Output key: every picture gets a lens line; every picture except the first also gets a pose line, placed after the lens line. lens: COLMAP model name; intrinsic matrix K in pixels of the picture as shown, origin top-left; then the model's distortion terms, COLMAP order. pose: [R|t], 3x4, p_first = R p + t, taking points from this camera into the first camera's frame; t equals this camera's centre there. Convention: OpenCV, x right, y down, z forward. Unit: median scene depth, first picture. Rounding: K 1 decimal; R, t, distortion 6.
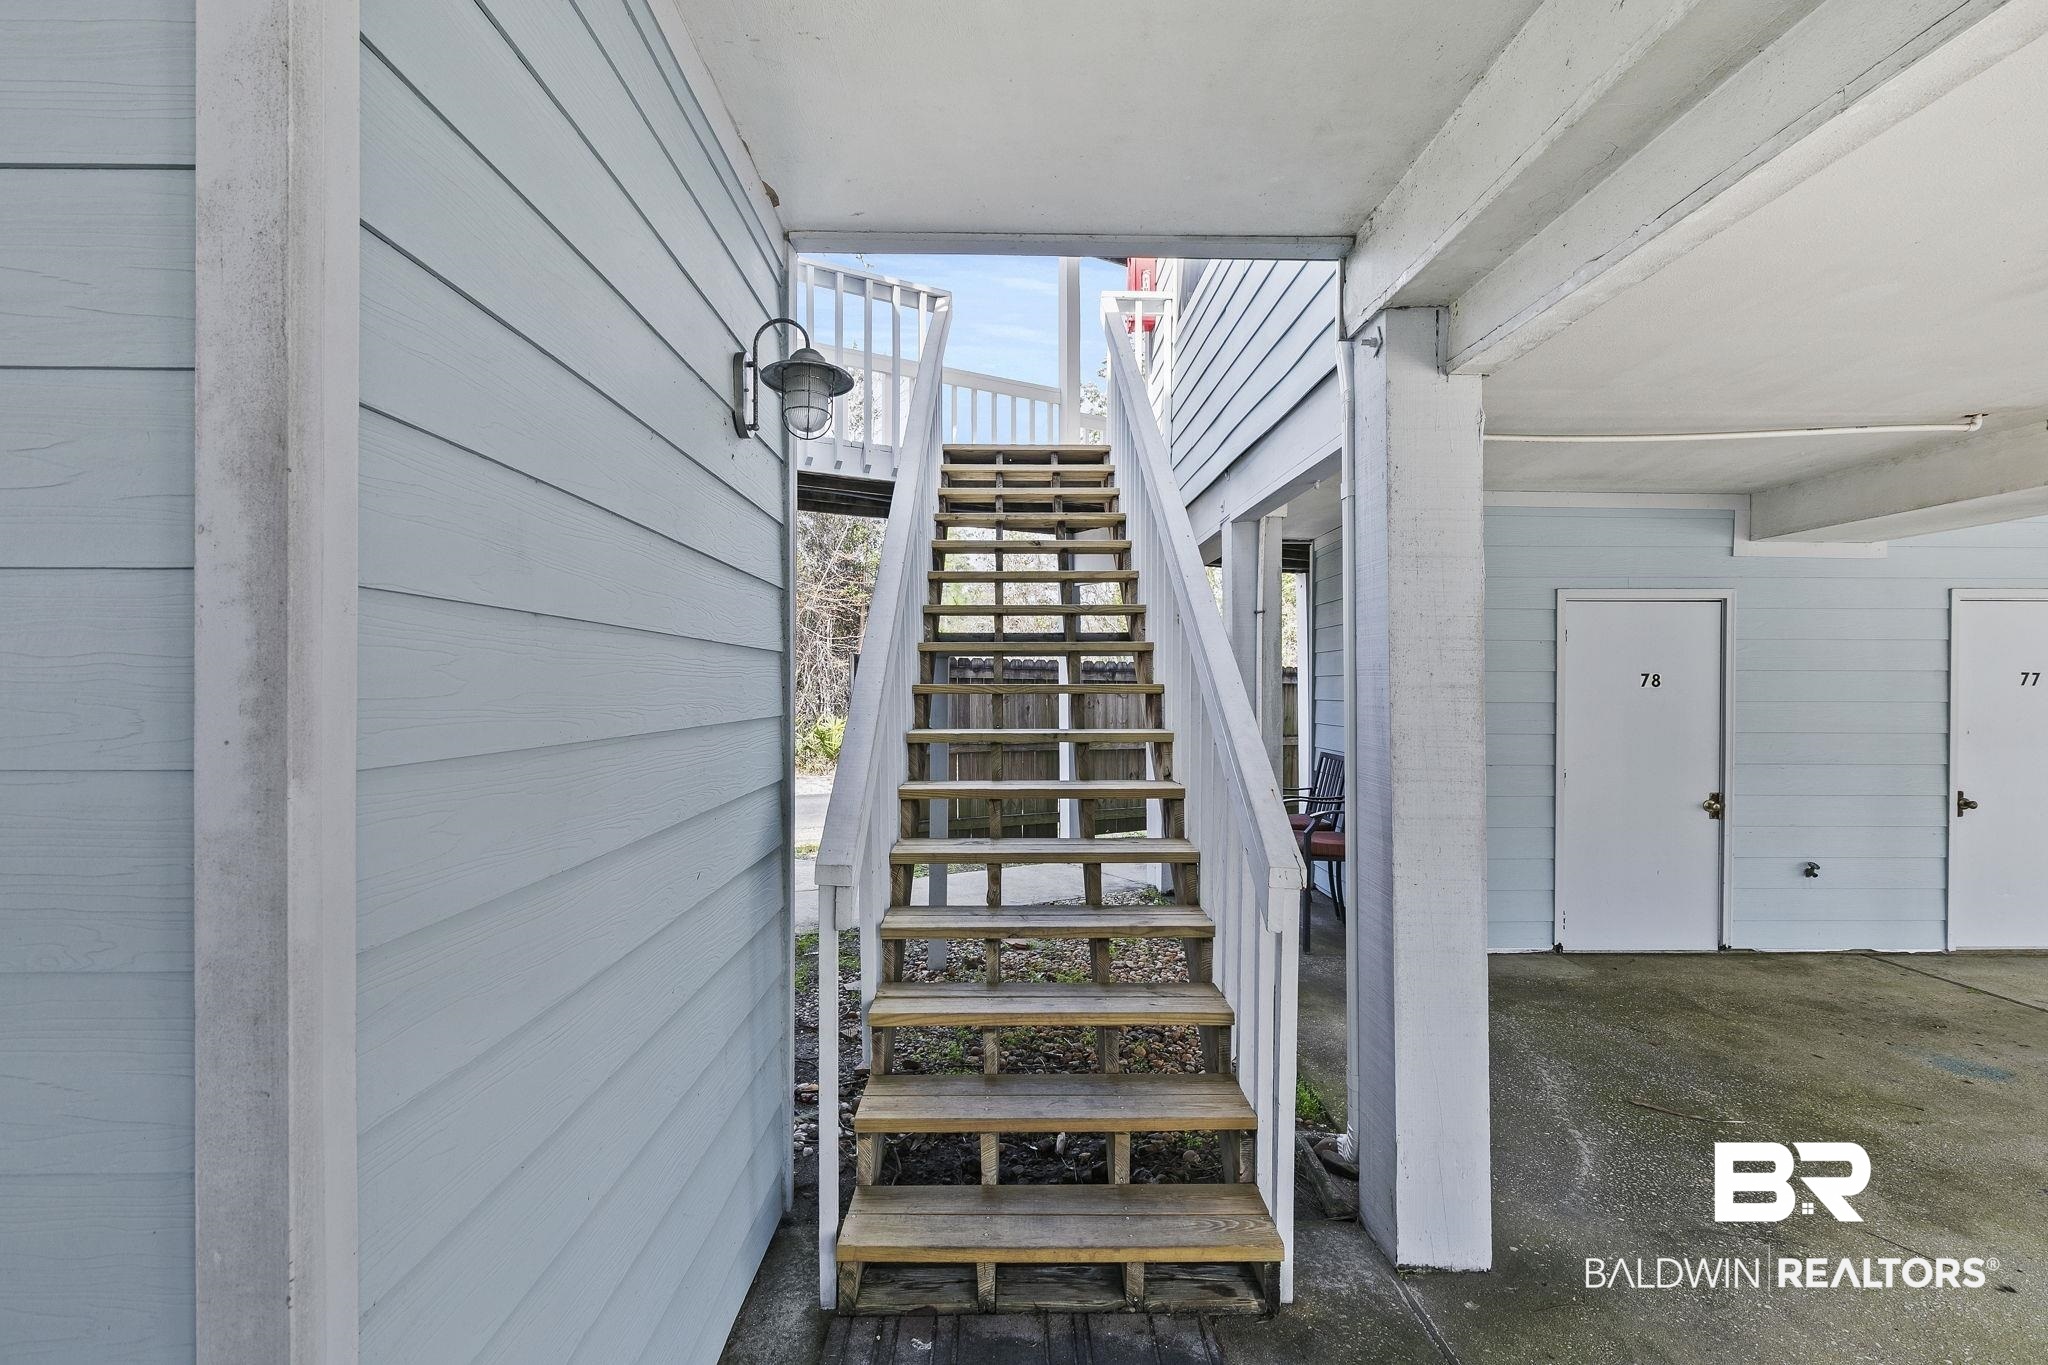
lens RADIAL K [[954.3, 0, 1026.1], [0, 954.3, 687.9], [0, 0, 1]] dist [0.000050, 0.000055]
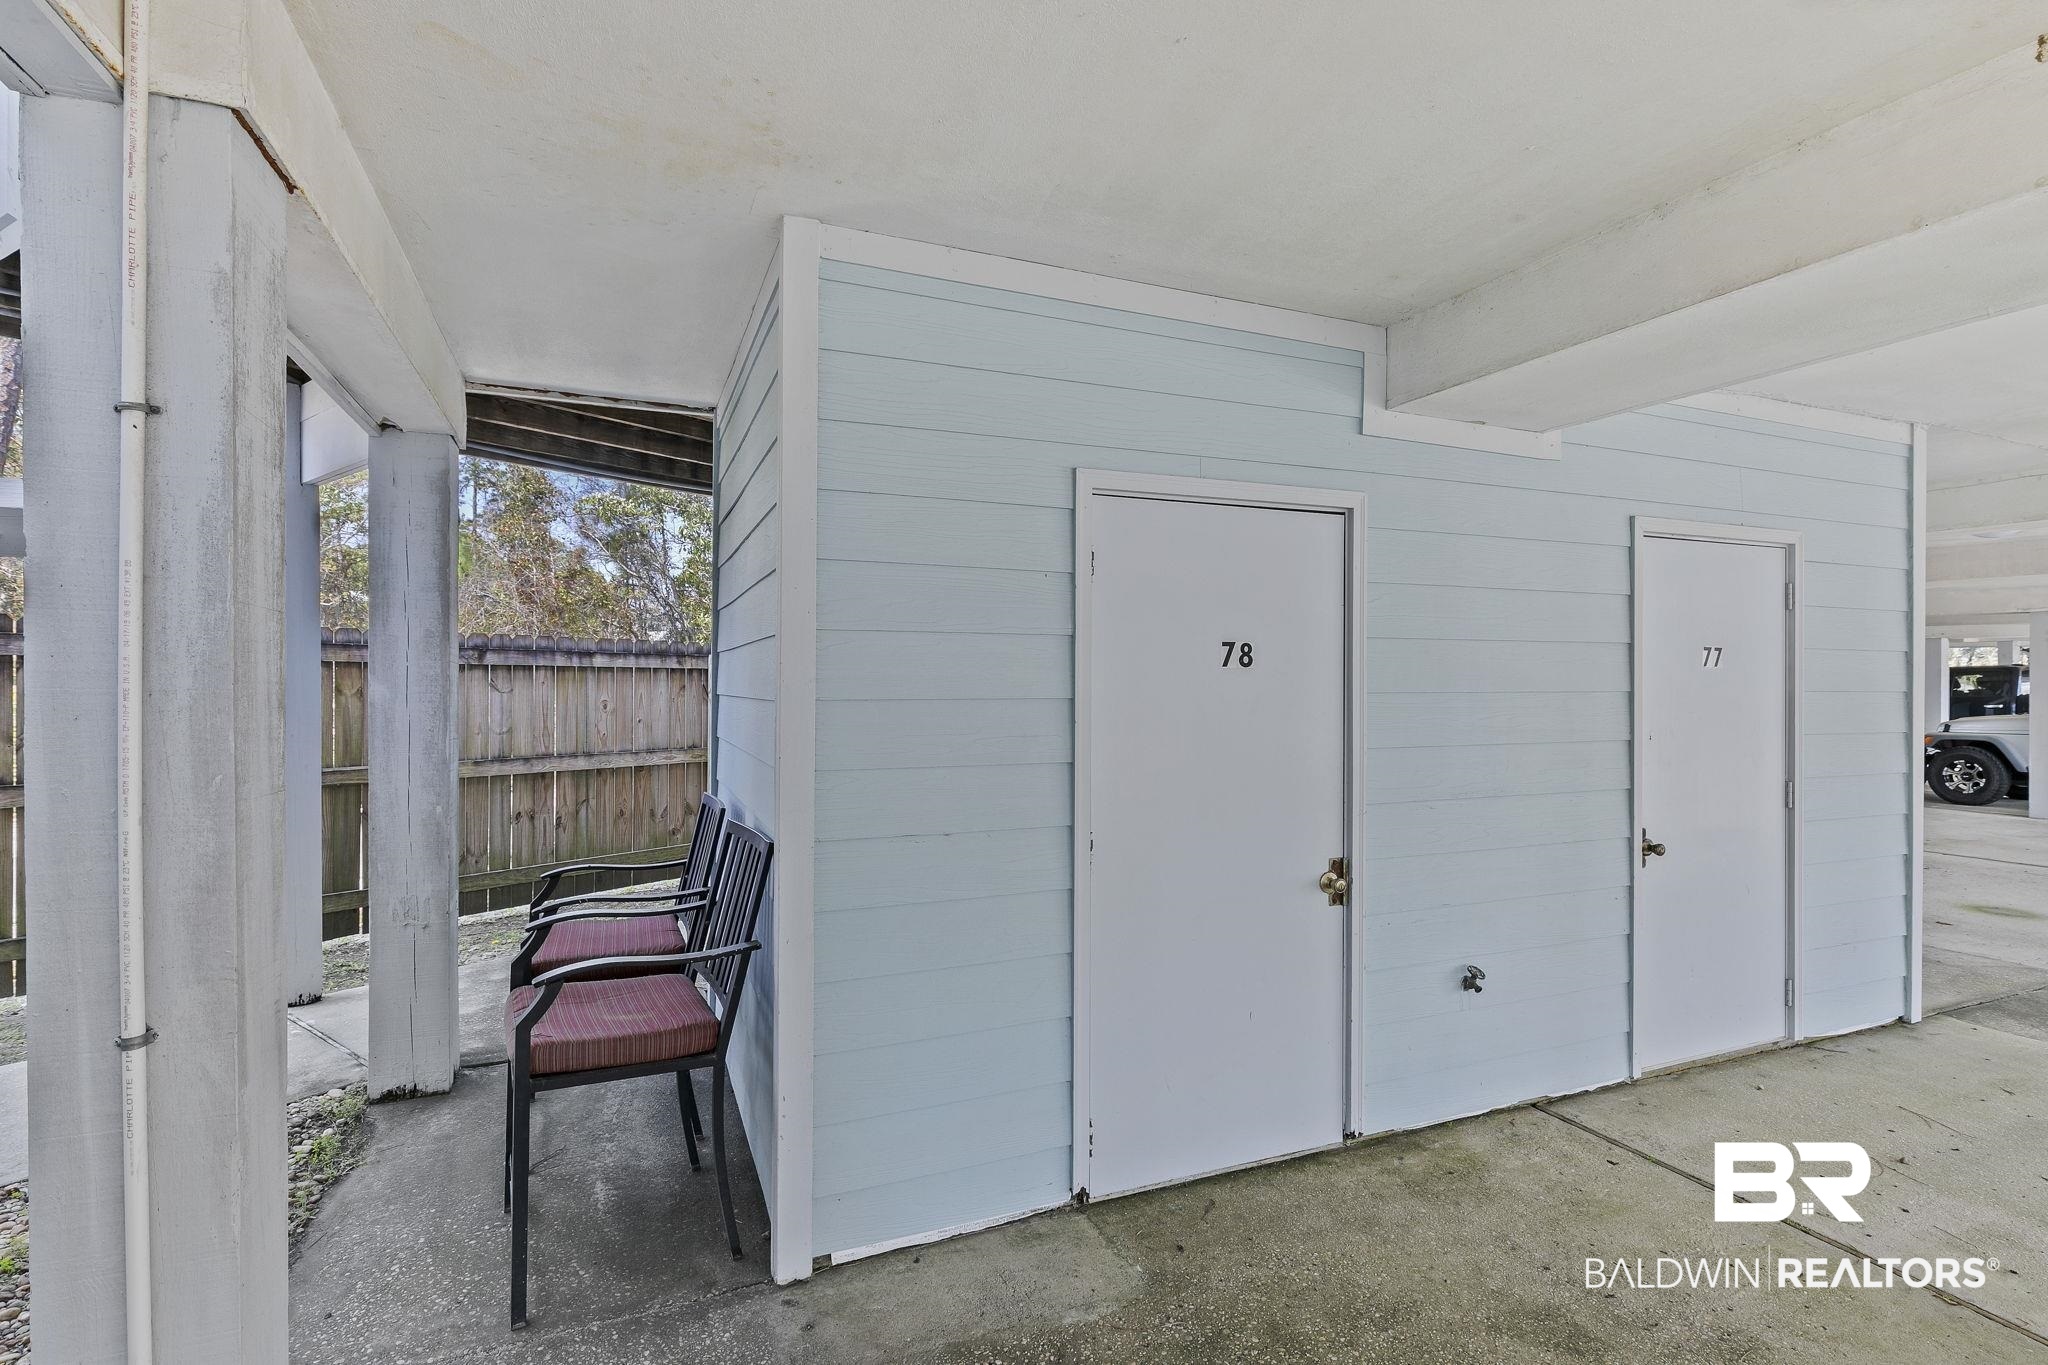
lens RADIAL K [[924.5, 0, 1017.7], [0, 924.5, 675.9], [0, 0, 1]] dist [0.009929, -0.000810]
pose [[0.934265, -0.001492, 0.356576, 0.357486], [0.002914, 0.999990, -0.003451, 0.005380], [-0.356567, 0.004263, 0.934260, 0.563841]]
